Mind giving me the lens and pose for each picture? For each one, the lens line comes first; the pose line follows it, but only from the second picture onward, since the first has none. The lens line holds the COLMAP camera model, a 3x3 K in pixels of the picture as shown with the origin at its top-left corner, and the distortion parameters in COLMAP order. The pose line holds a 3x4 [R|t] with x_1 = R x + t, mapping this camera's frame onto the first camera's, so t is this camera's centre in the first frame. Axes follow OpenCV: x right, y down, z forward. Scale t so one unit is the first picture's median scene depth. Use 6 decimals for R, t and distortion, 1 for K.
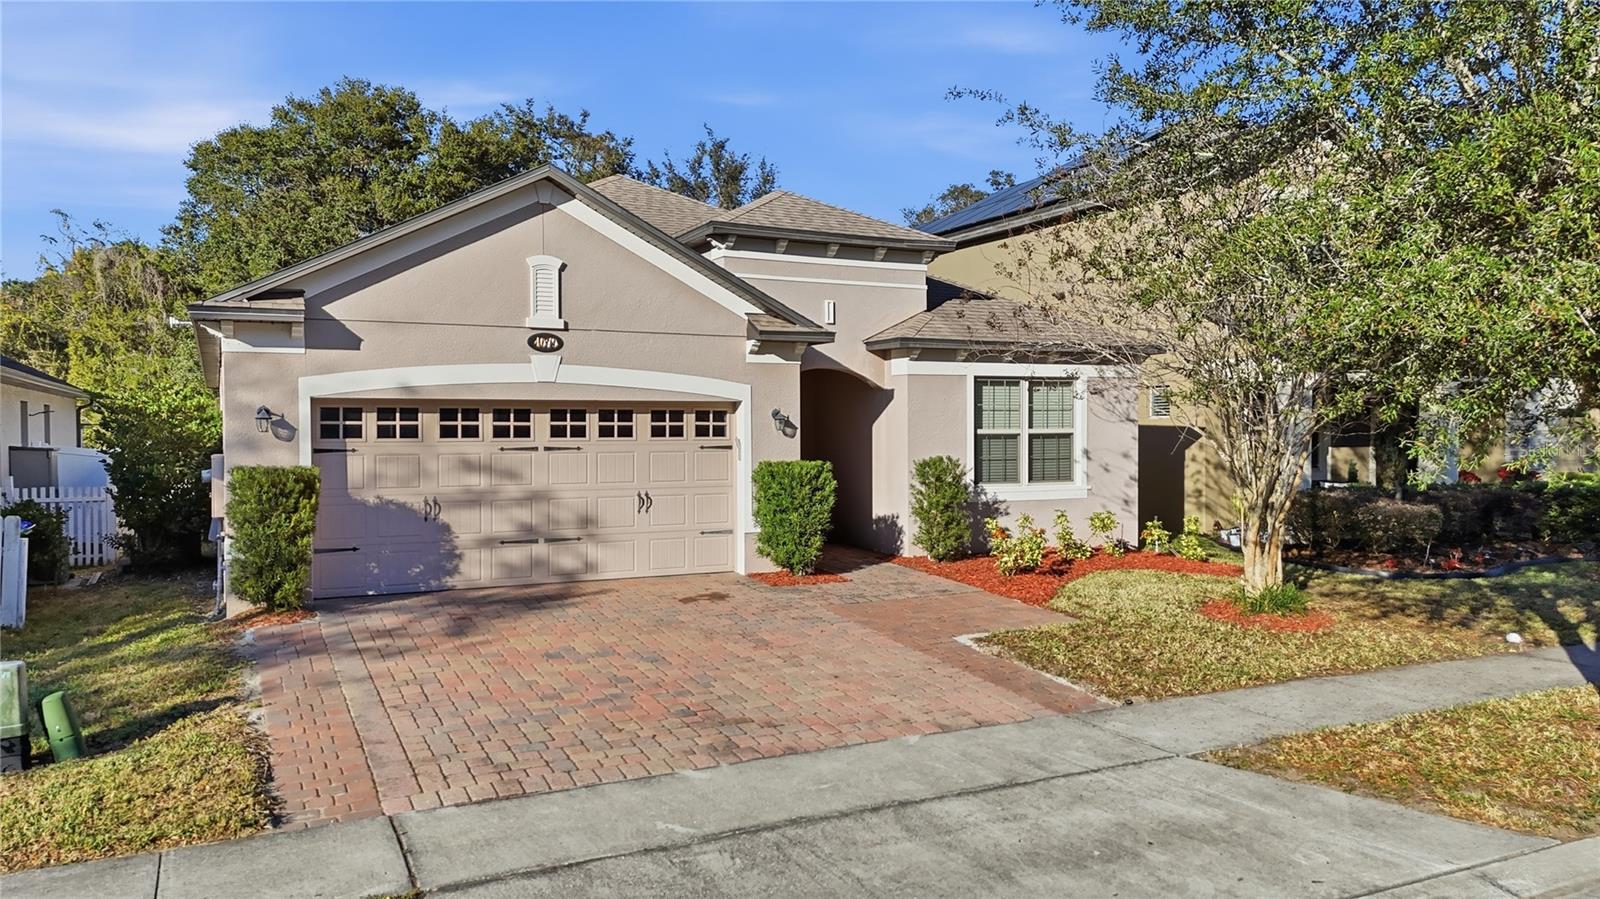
lens RADIAL K [[1164.6, 0, 801.7], [0, 1164.6, 442.6], [0, 0, 1]] dist [0.110775, -0.128480]
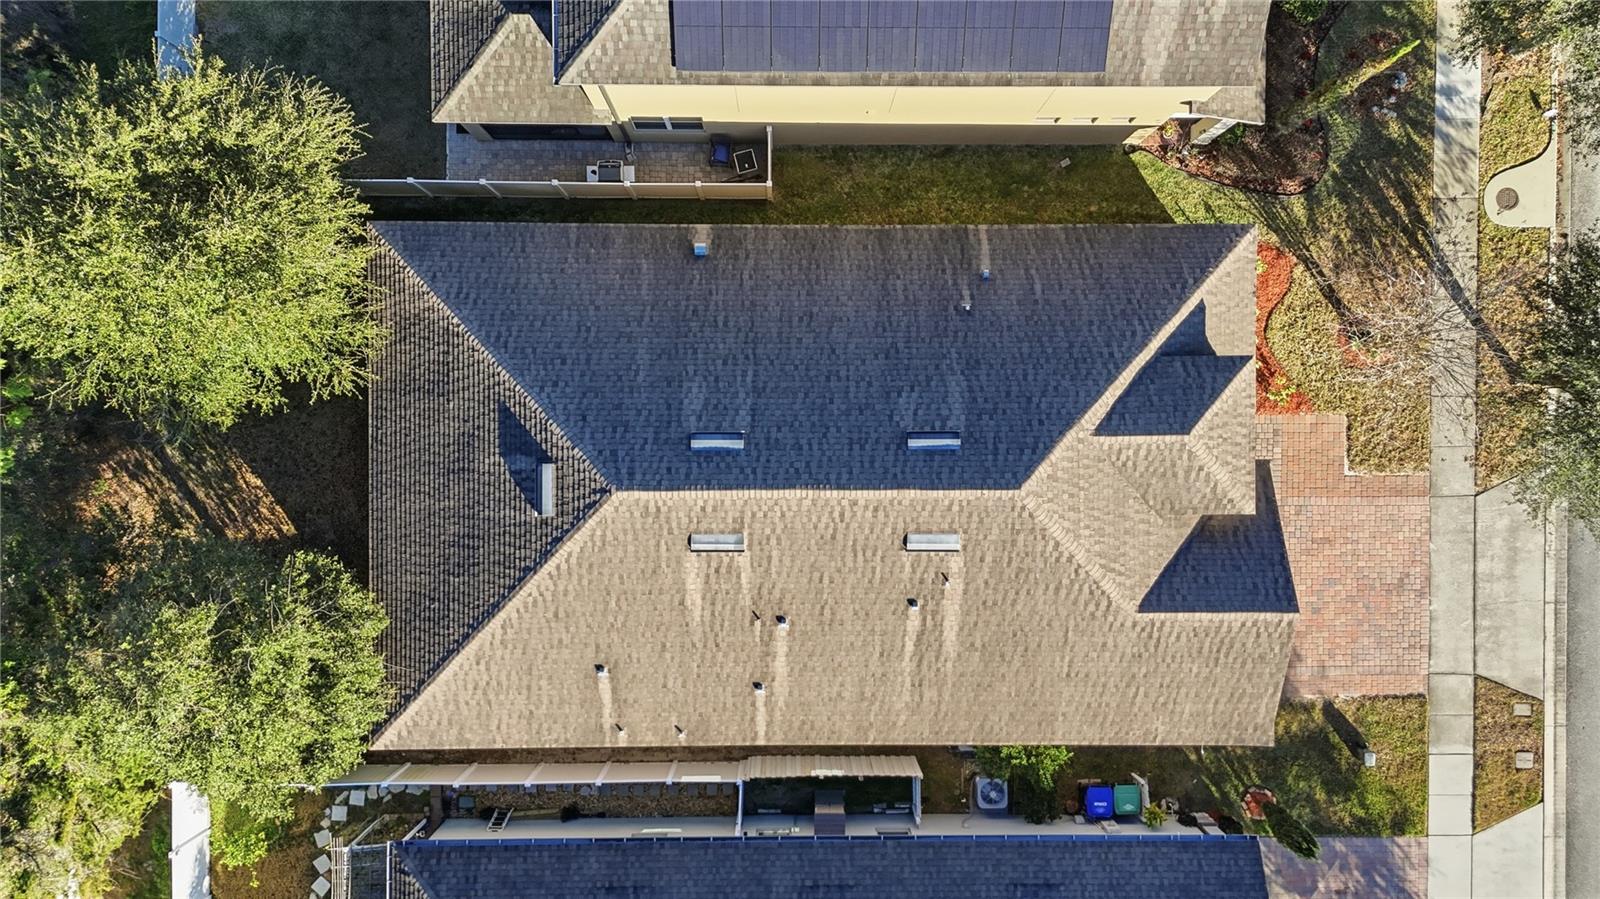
lens RADIAL K [[1164.6, 0, 801.7], [0, 1164.6, 442.6], [0, 0, 1]] dist [0.110775, -0.128480]
pose [[0.442468, -0.896783, 0.001744, -0.334985], [0.000392, 0.002138, 0.999998, -2.337538], [-0.896784, -0.442466, 0.001297, 1.917712]]
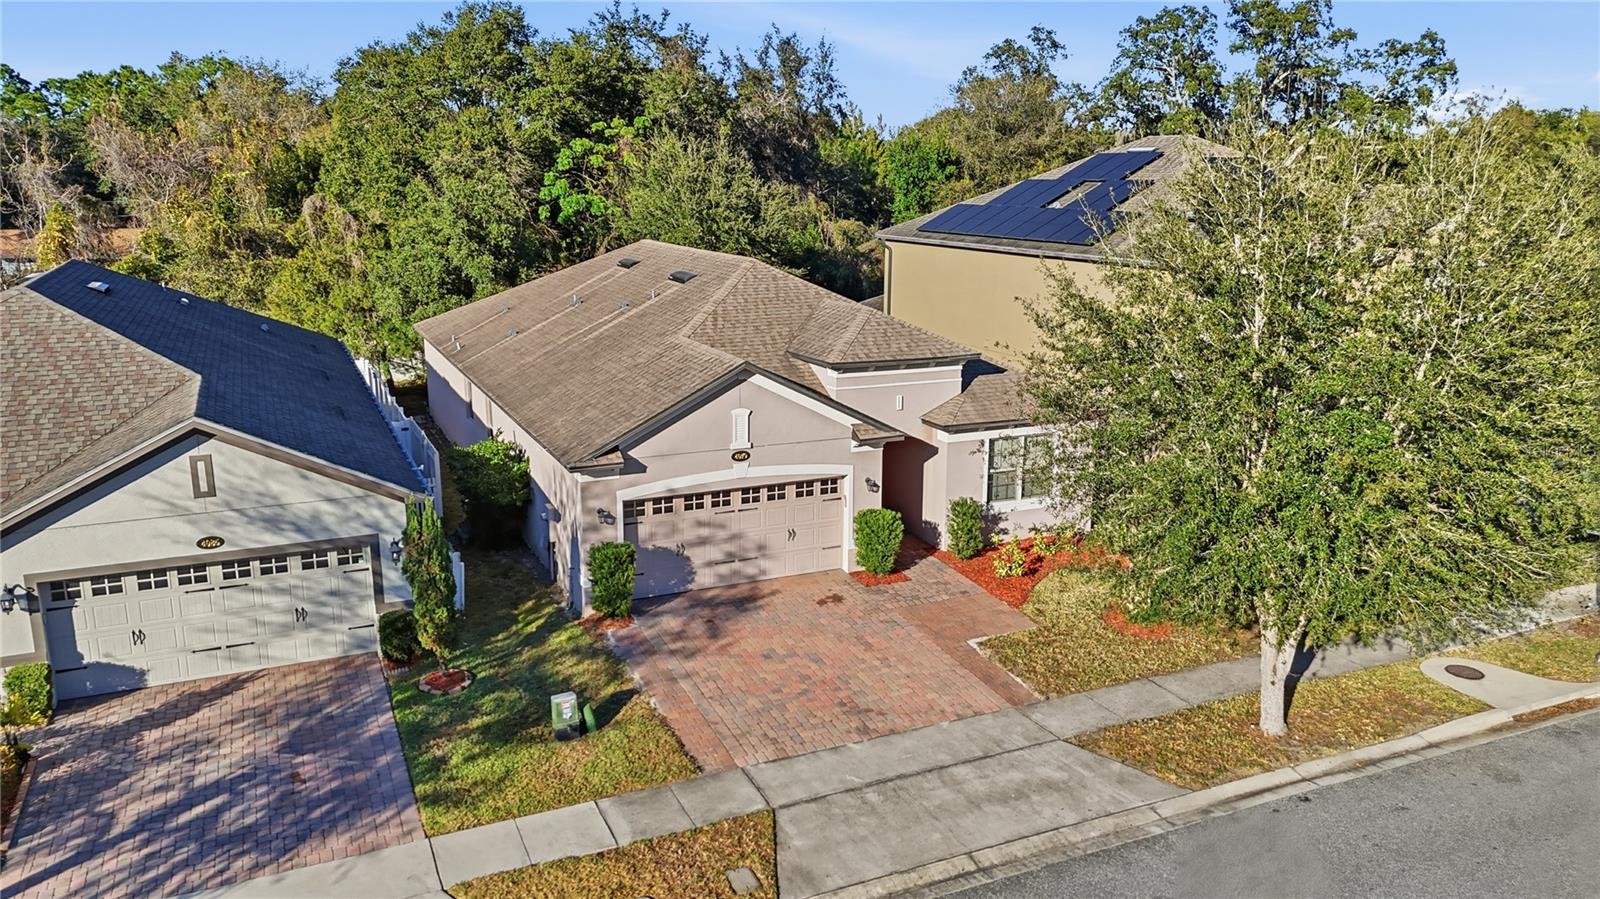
lens RADIAL K [[1164.6, 0, 801.7], [0, 1164.6, 442.6], [0, 0, 1]] dist [0.110775, -0.128480]
pose [[0.999575, 0.015376, -0.024762, -0.085930], [-0.009802, 0.977385, 0.211242, -0.481900], [0.027451, -0.210909, 0.977120, -0.705857]]
